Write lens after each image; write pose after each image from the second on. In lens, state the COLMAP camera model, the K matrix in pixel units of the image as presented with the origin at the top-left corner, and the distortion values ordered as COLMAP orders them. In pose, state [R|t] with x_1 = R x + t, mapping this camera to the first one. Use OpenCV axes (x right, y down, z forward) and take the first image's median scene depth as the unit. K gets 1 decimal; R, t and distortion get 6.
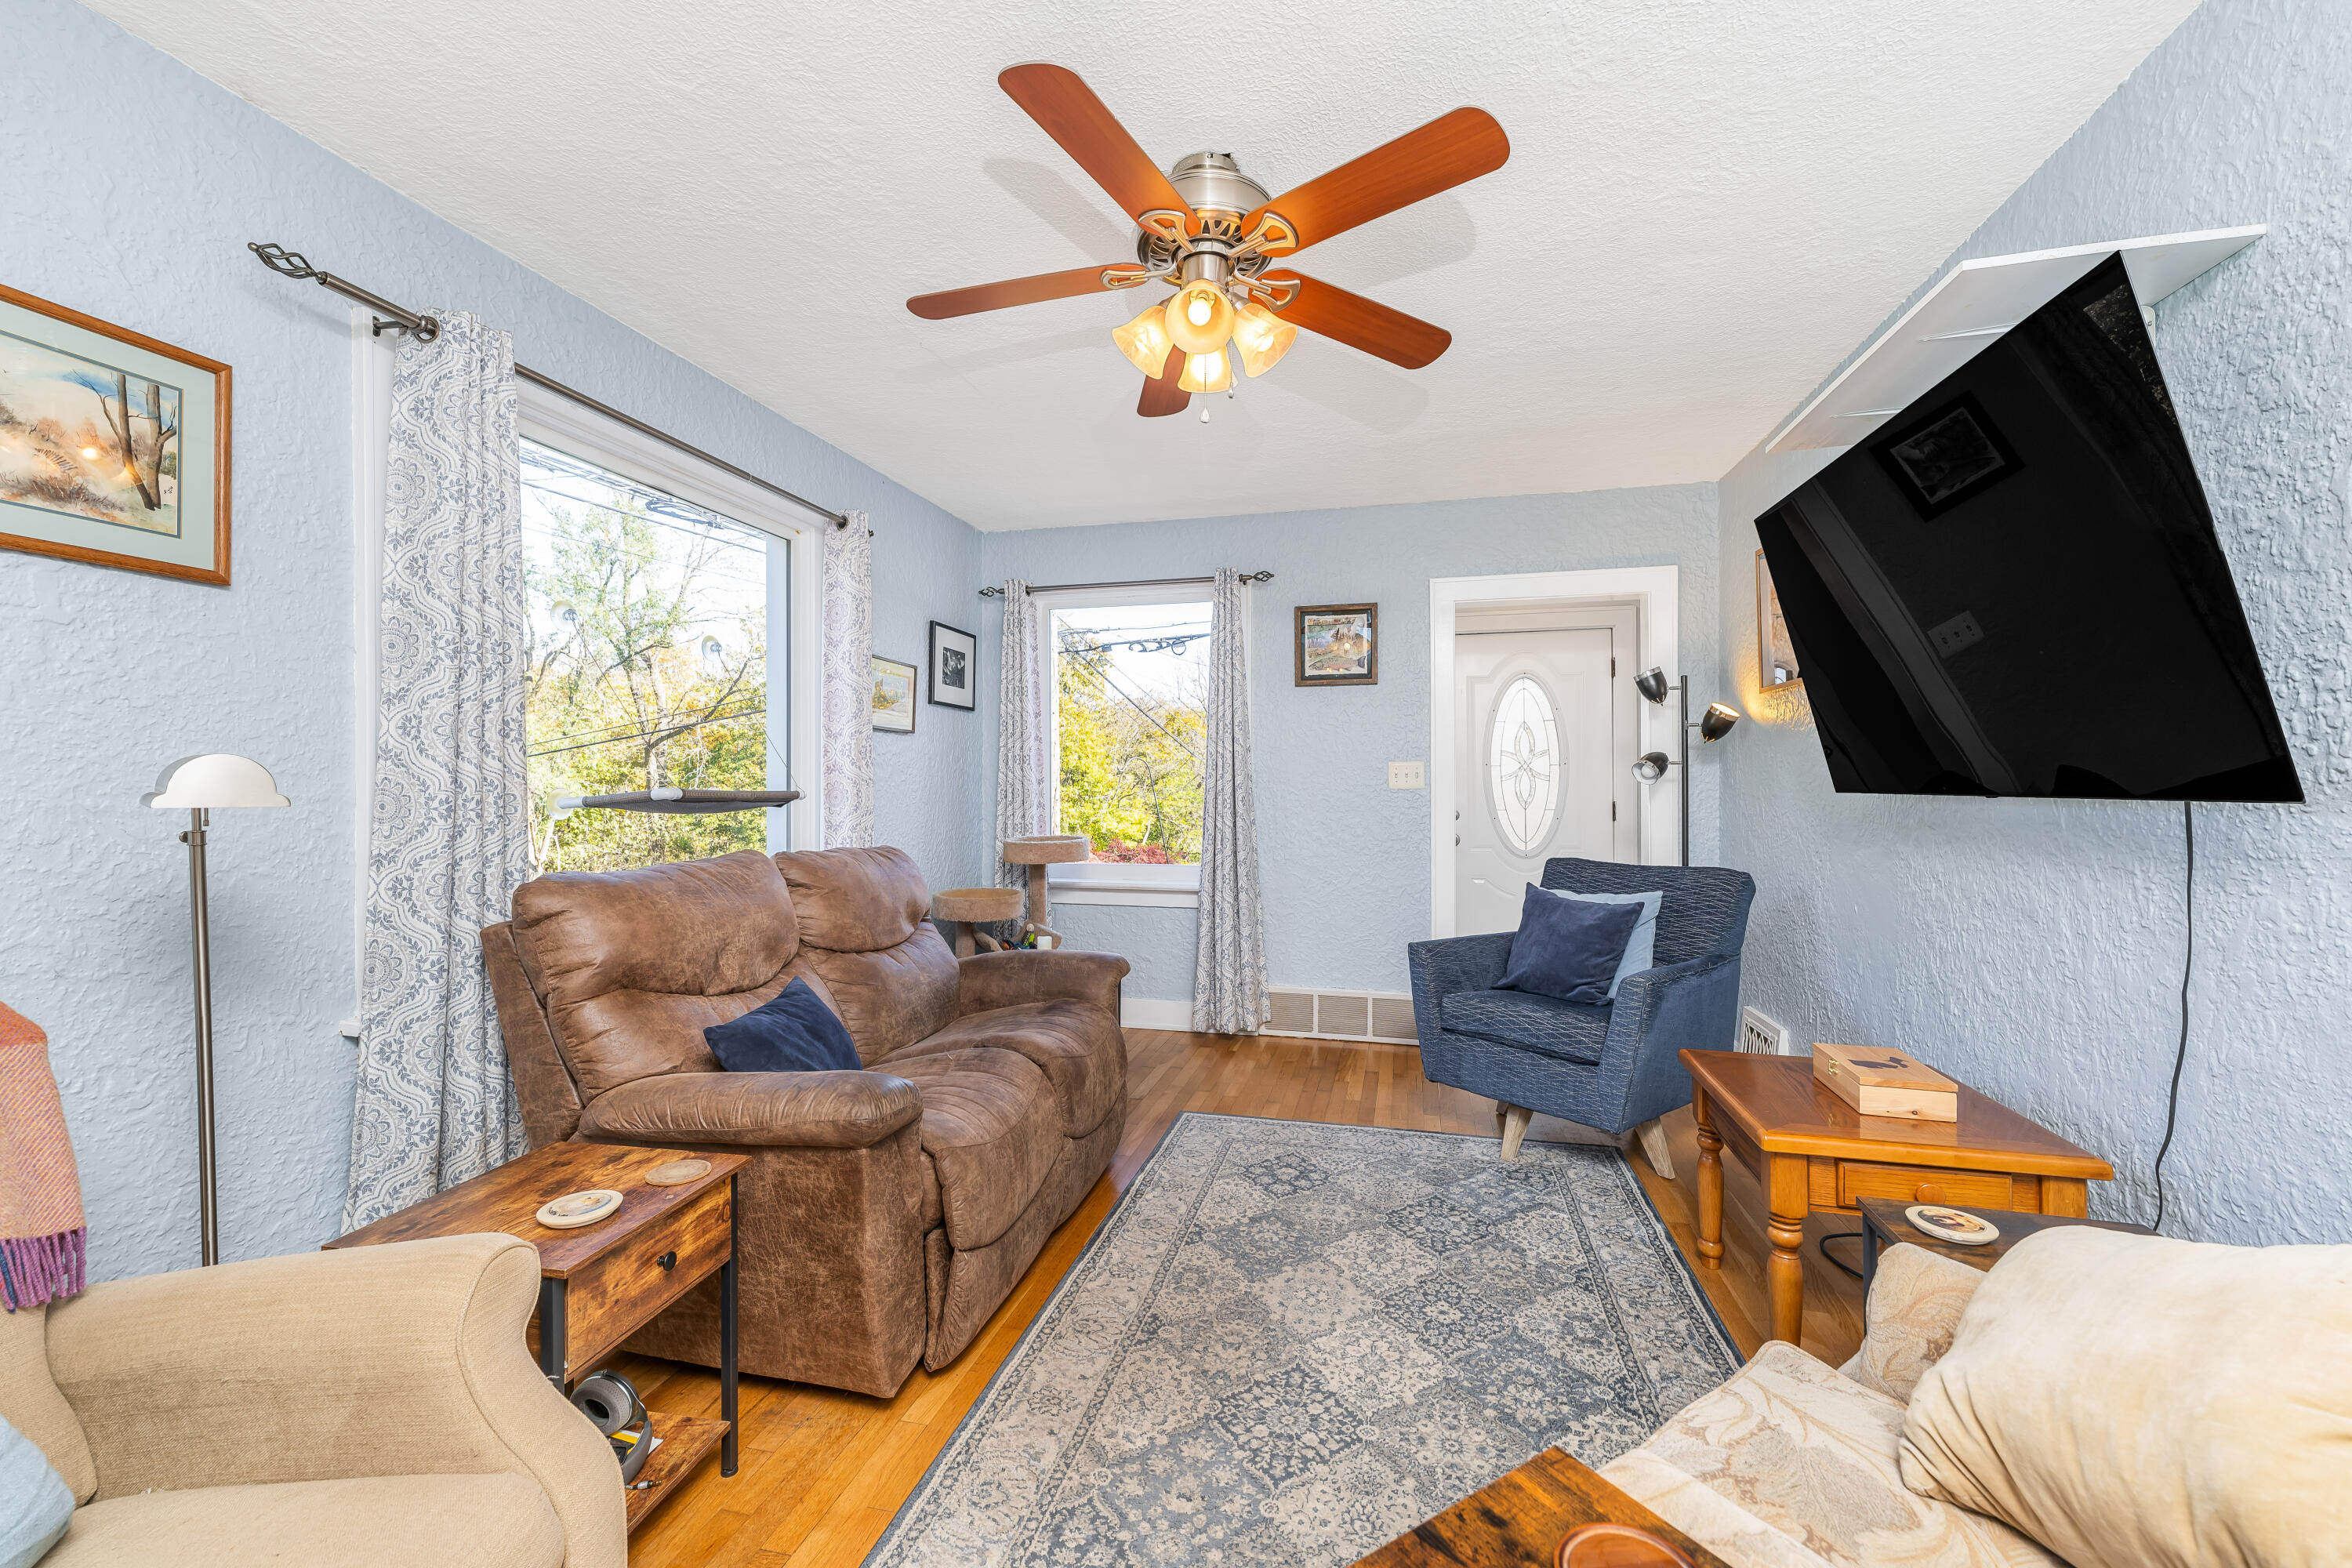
lens RADIAL K [[944.9, 0, 1179.3], [0, 944.9, 781.2], [0, 0, 1]] dist [0.002504, 0.000375]
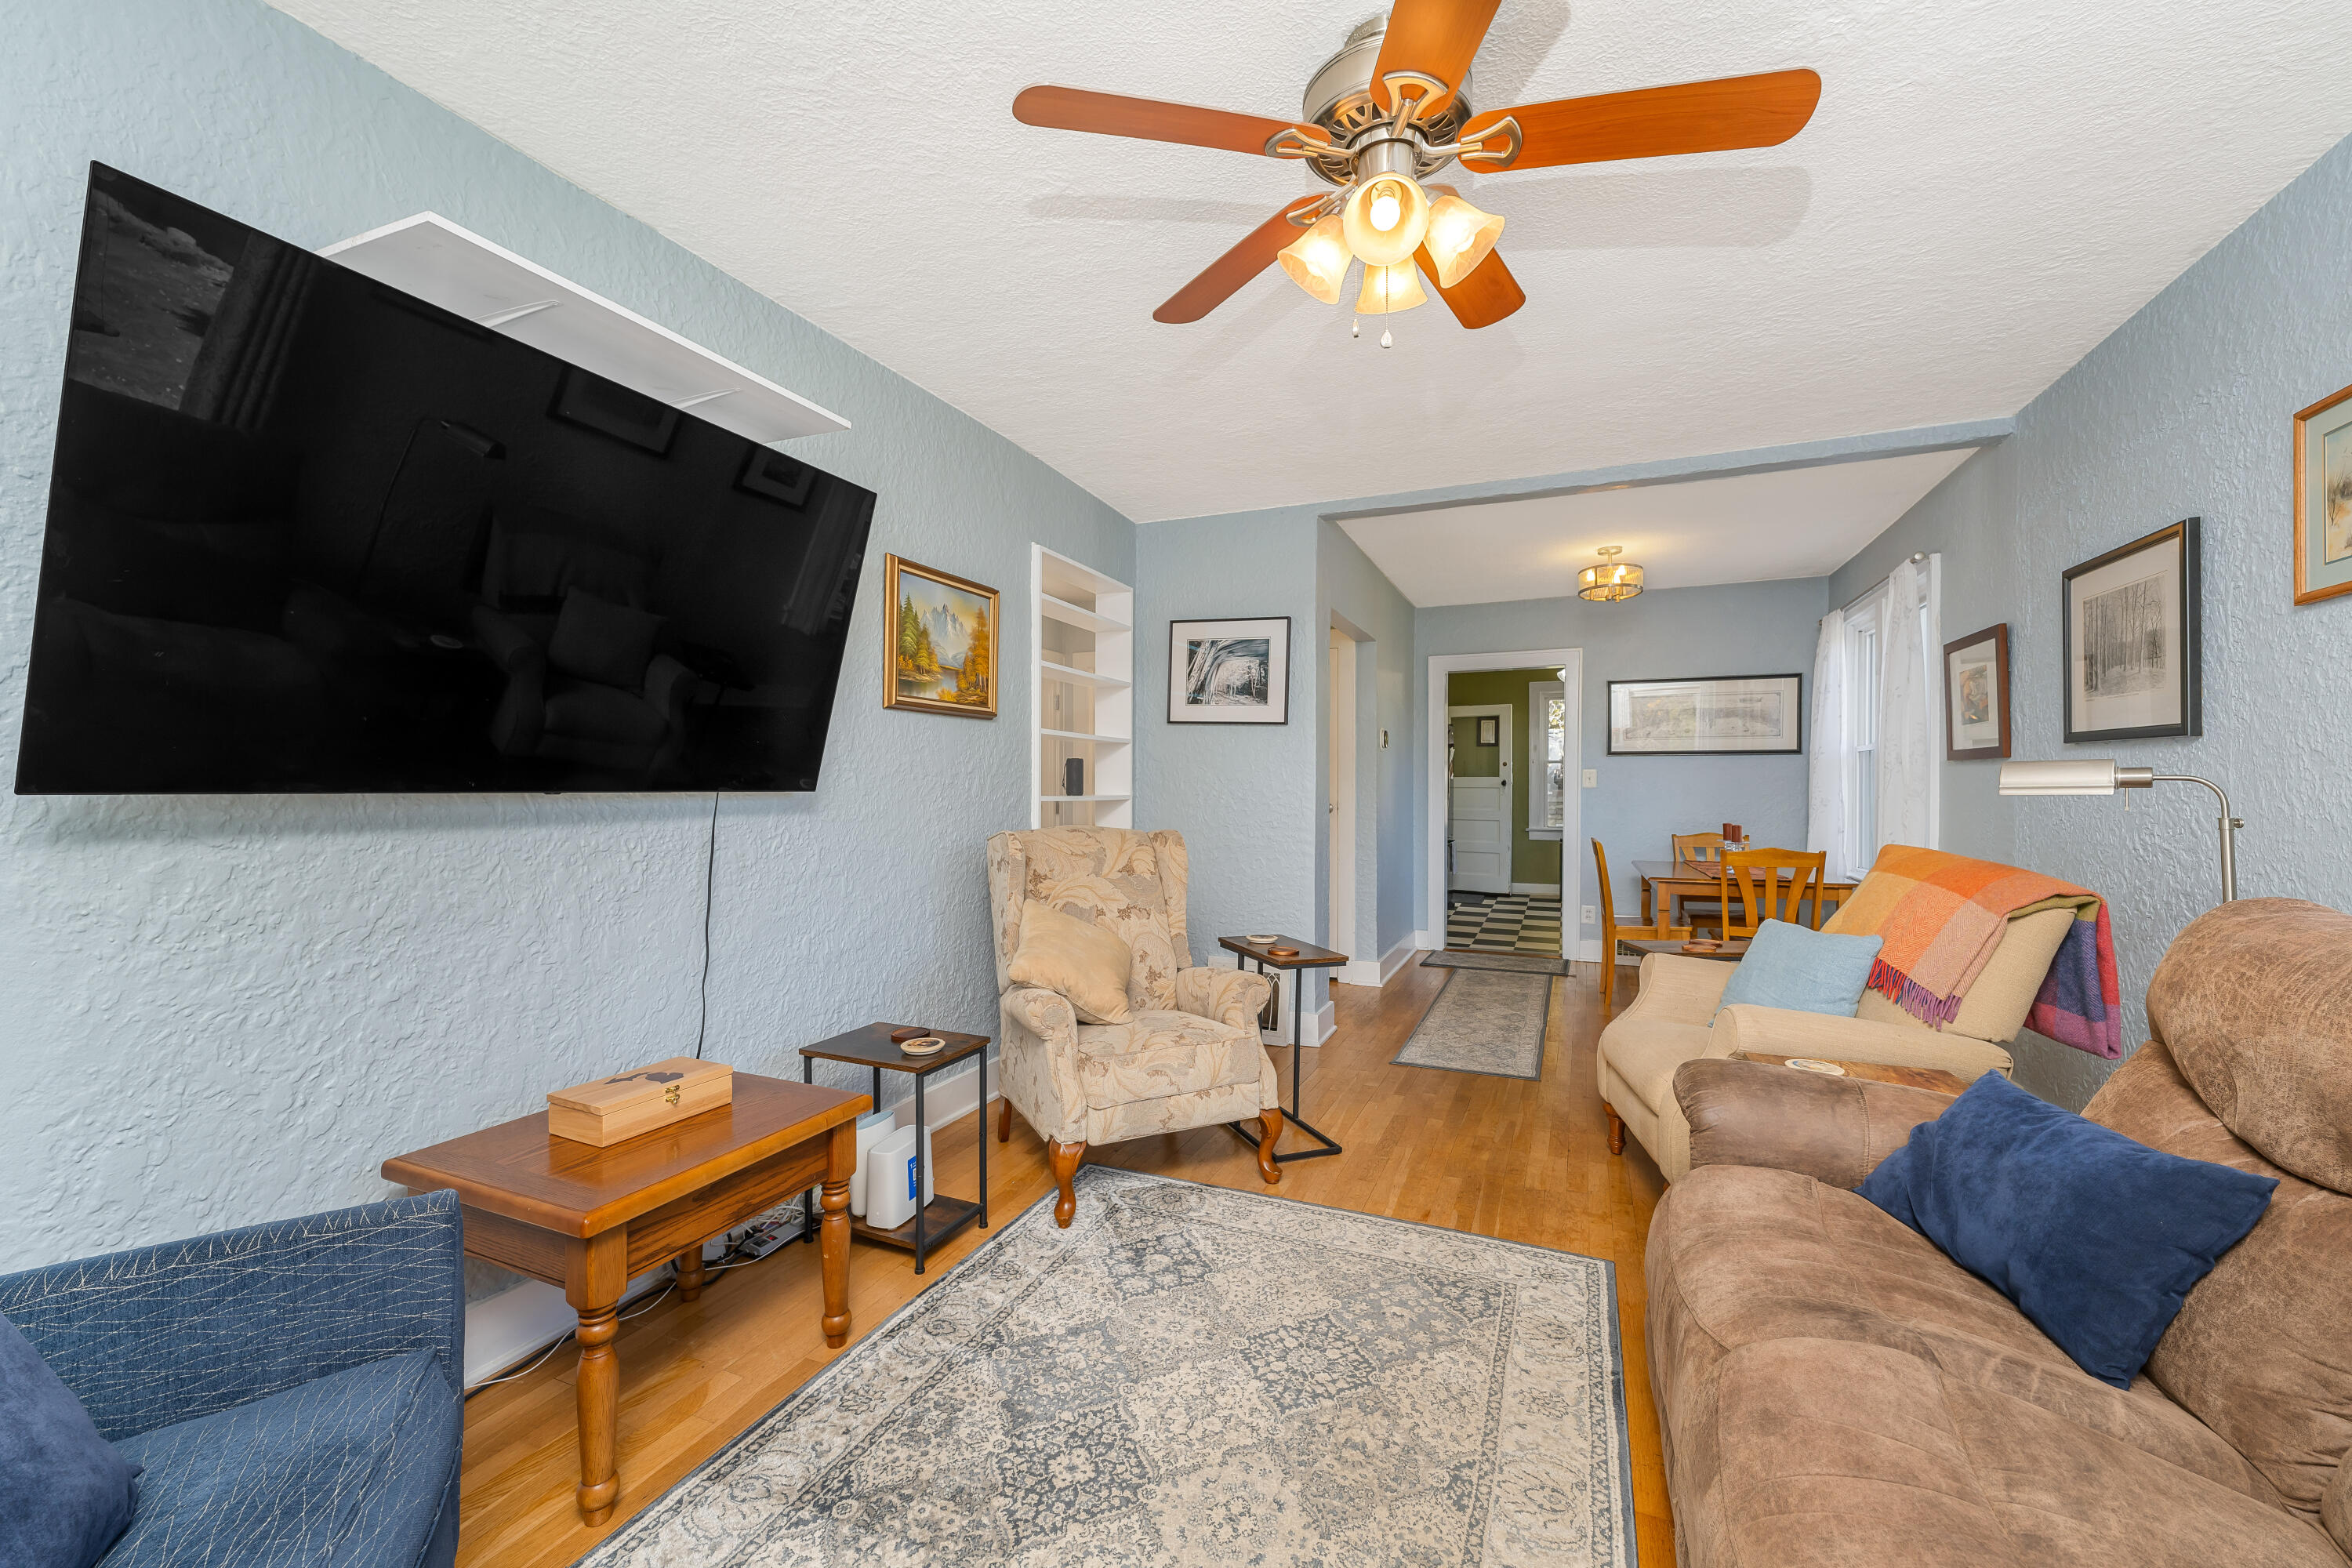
lens RADIAL K [[944.9, 0, 1174.4], [0, 944.9, 784.2], [0, 0, 1]] dist [0.002504, 0.000375]
pose [[-0.985988, 0.000313, 0.166814, 0.079514], [-0.000485, 0.999989, -0.004742, 0.013693], [-0.166813, -0.004757, -0.985977, 2.018963]]
